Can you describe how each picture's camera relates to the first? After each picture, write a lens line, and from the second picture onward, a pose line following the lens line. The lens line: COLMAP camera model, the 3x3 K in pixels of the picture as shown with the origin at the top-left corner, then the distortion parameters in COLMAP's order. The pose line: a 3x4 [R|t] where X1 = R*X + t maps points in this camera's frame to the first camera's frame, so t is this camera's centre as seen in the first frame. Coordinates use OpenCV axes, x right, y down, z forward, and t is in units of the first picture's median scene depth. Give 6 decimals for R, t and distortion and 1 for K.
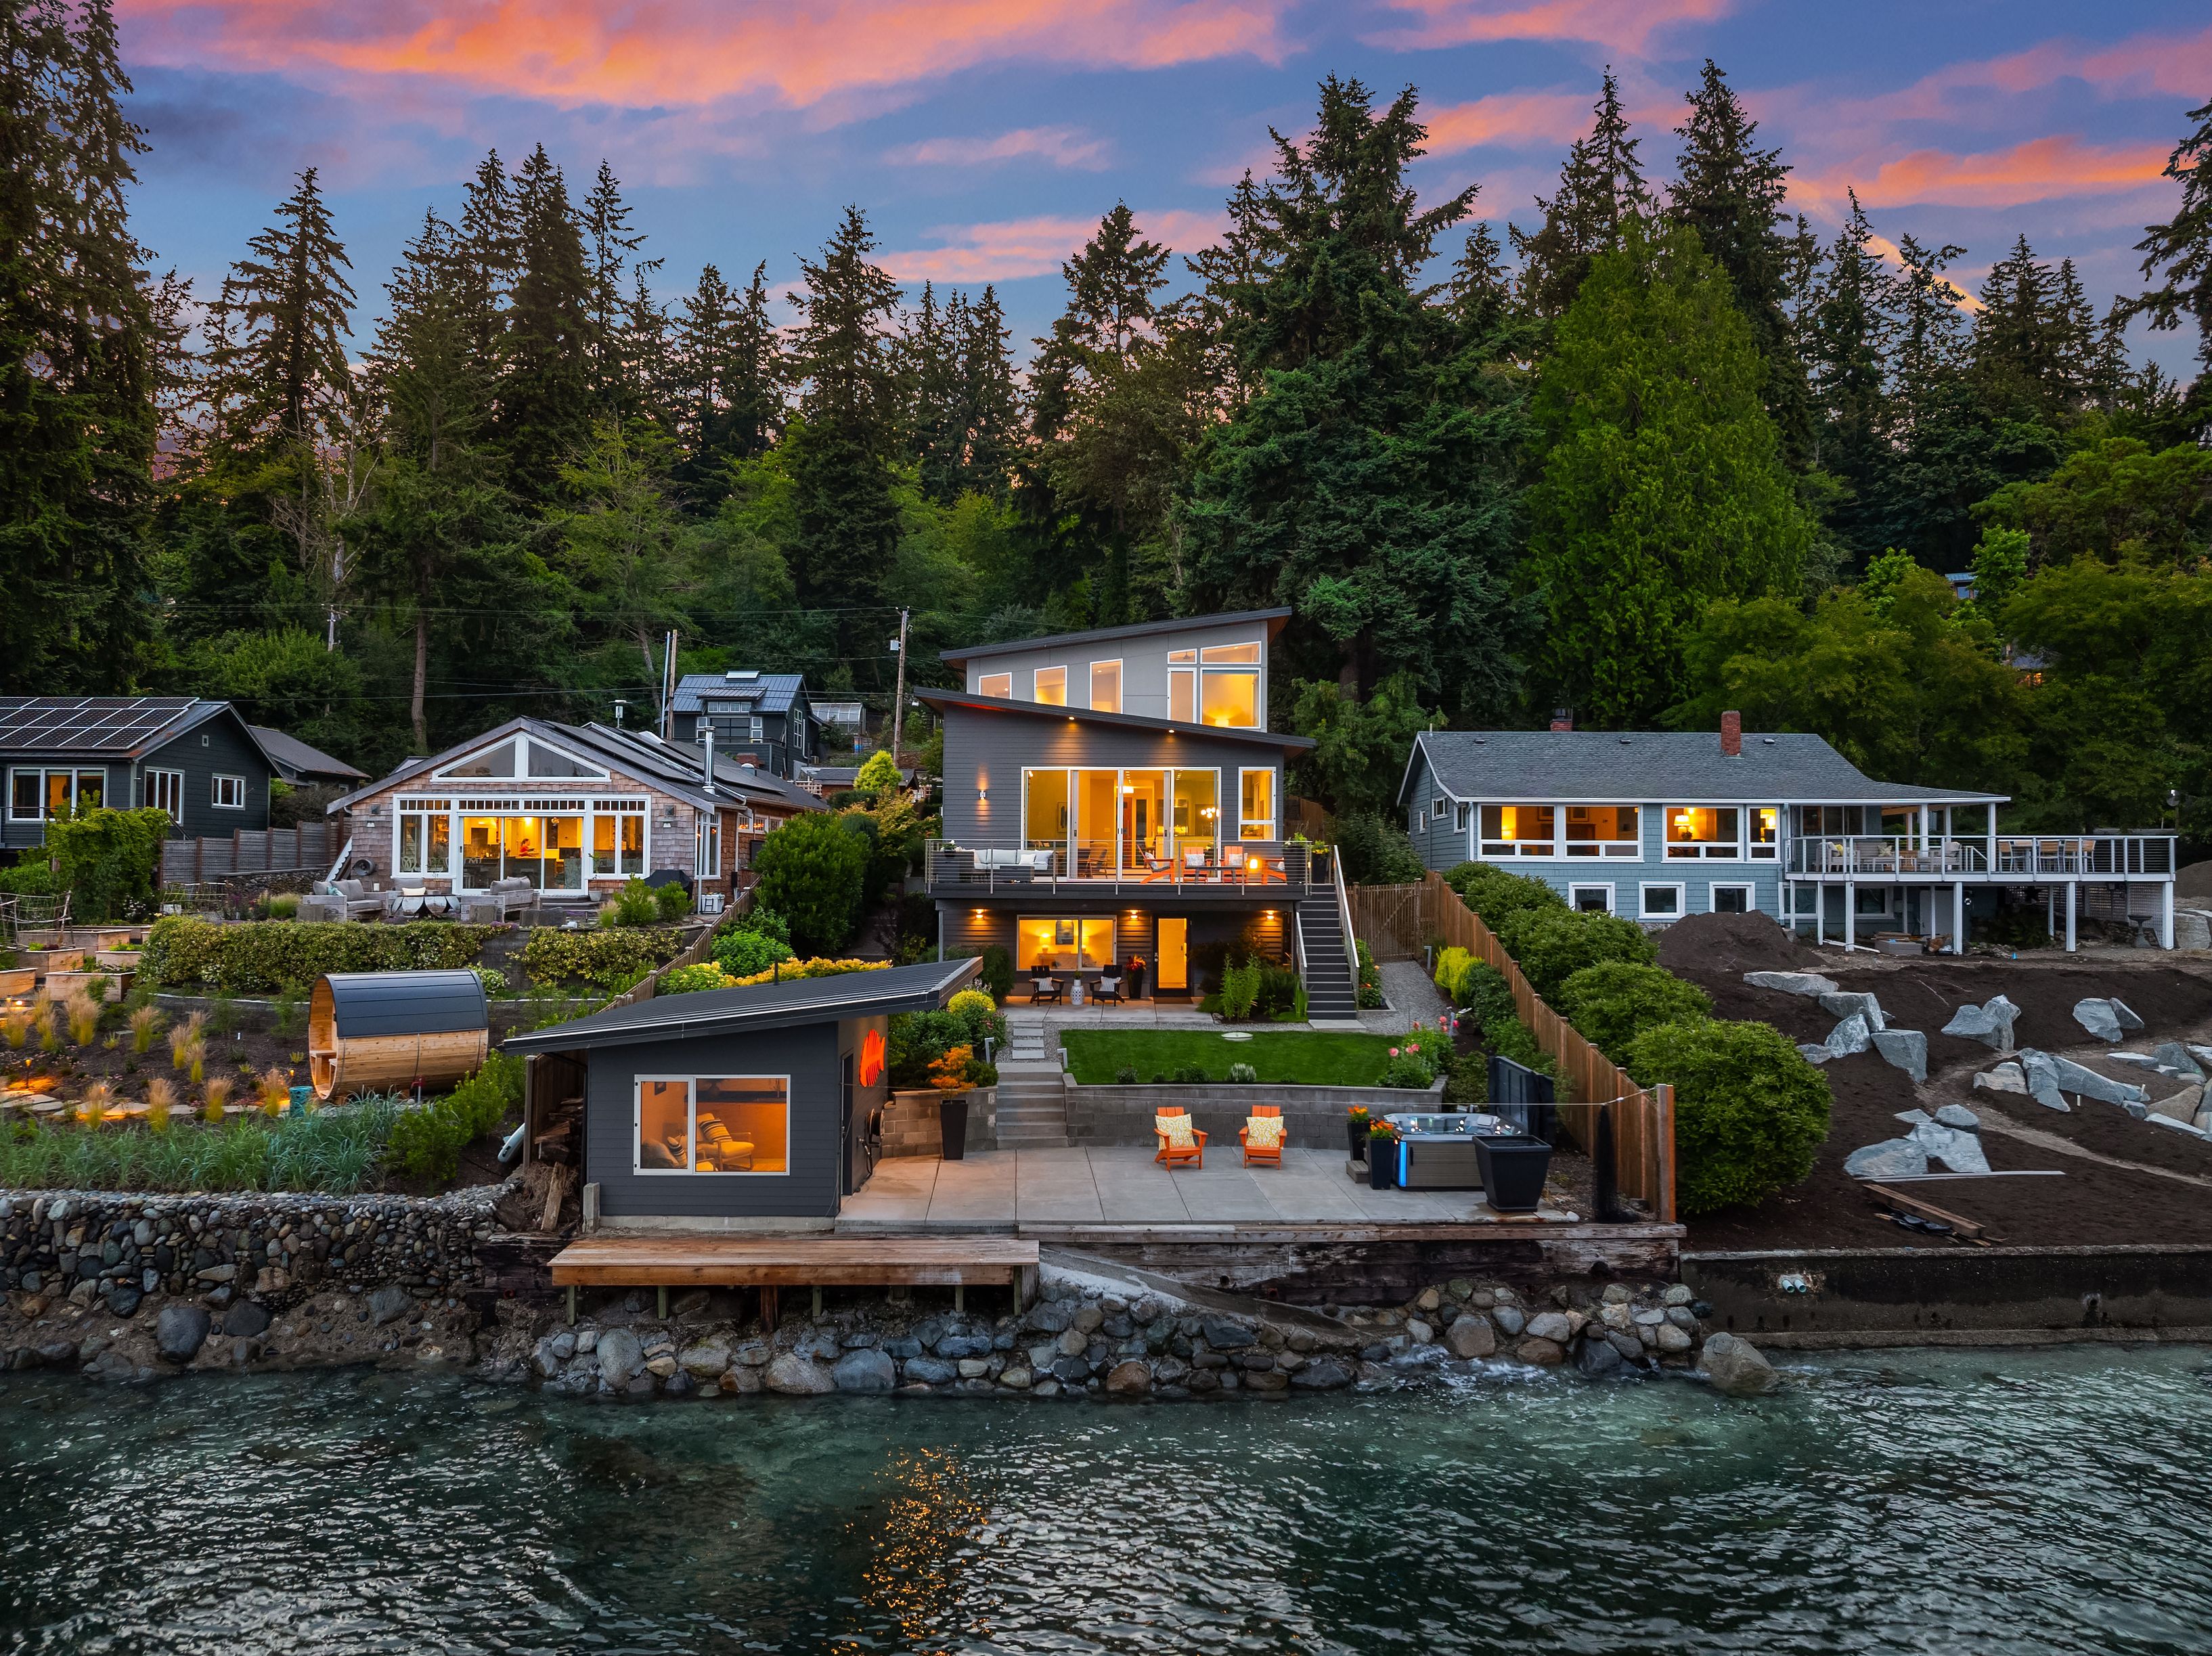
lens RADIAL K [[1513.5, 0, 1144.5], [0, 1513.5, 821.5], [0, 0, 1]] dist [-0.029704, 0.001781]
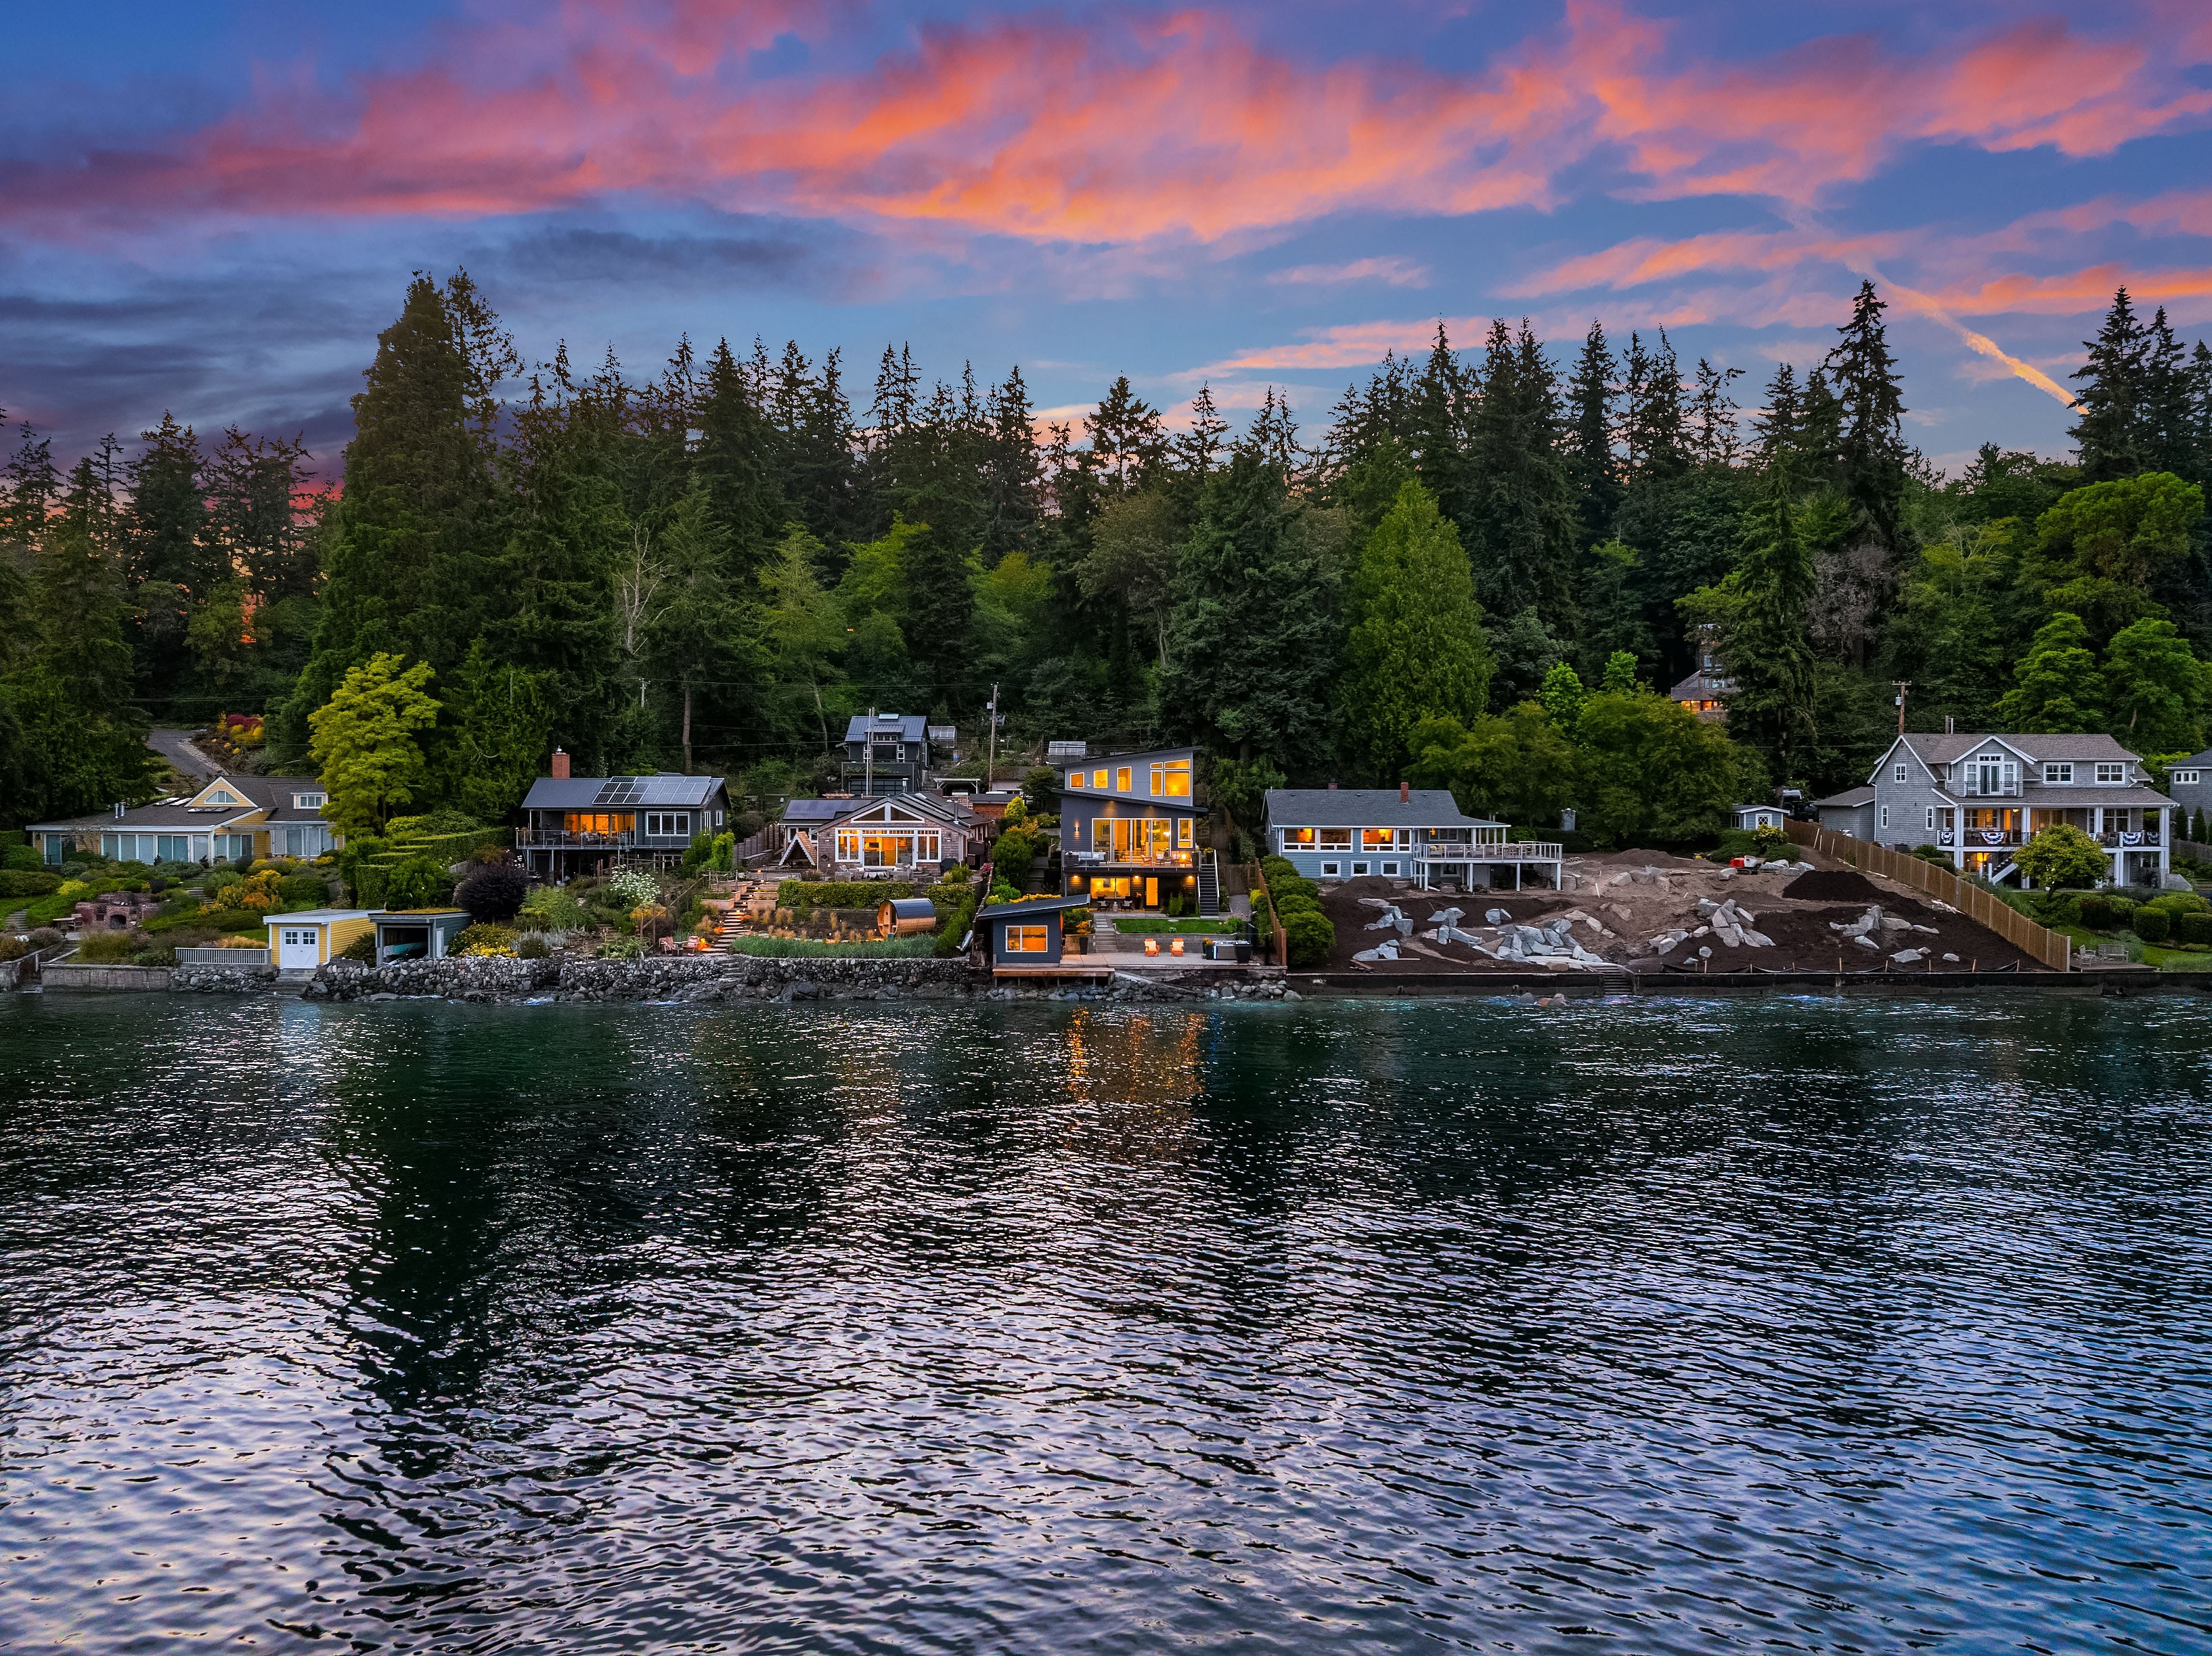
lens RADIAL K [[1580.5, 0, 1106.0], [0, 1580.5, 828.0], [0, 0, 1]] dist [-0.002842, -0.000281]
pose [[0.999792, -0.002379, -0.020257, -0.004562], [0.003406, 0.998701, 0.050839, -0.152453], [0.020110, -0.050897, 0.998501, -1.619406]]
